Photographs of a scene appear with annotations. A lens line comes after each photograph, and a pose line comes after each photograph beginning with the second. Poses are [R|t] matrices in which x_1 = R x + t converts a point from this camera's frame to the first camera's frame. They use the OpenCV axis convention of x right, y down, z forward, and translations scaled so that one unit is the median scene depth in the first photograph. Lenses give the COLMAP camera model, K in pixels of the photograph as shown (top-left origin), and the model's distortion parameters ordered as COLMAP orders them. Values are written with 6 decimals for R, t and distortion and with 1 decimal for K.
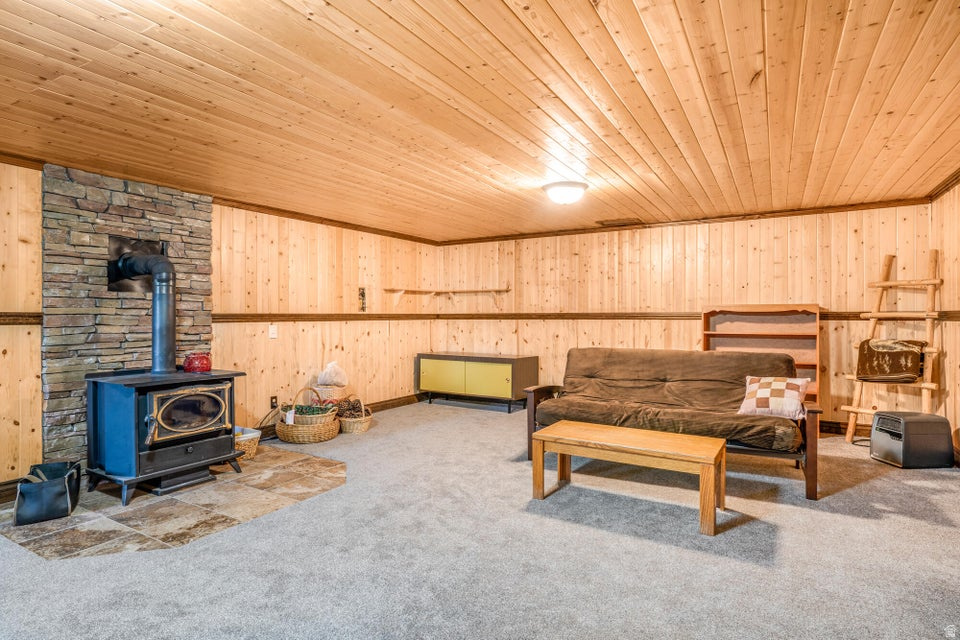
lens RADIAL K [[518.1, 0, 479.9], [0, 518.1, 315.8], [0, 0, 1]] dist [-0.027063, 0.000921]
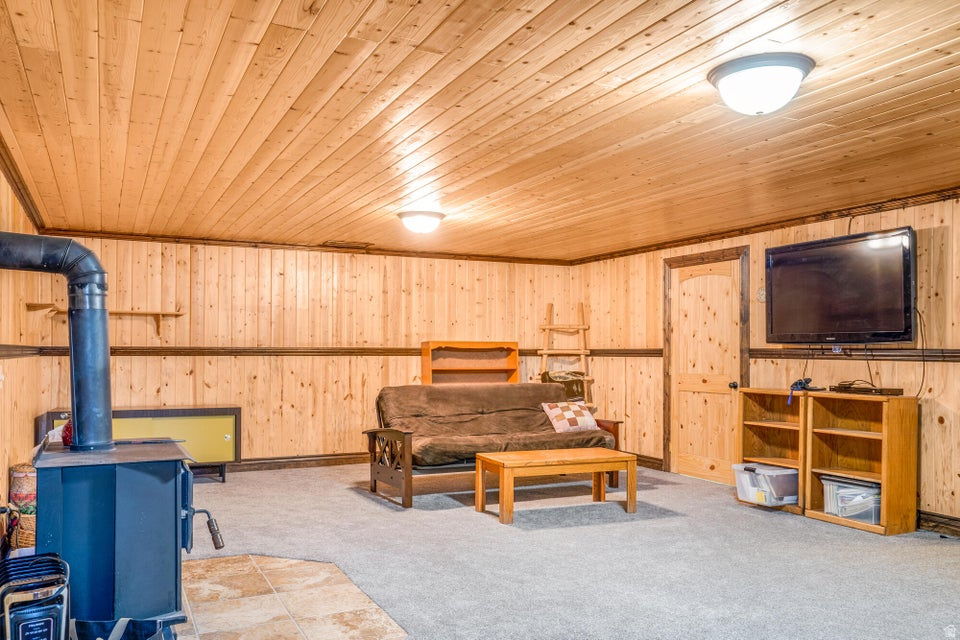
lens RADIAL K [[754.4, 0, 481.2], [0, 754.4, 350.7], [0, 0, 1]] dist [0.011617, 0.004537]
pose [[0.552529, 0.005577, 0.833475, -0.866913], [-0.004433, 0.999983, -0.003752, 0.003391], [-0.833482, -0.001621, 0.552545, 0.135352]]
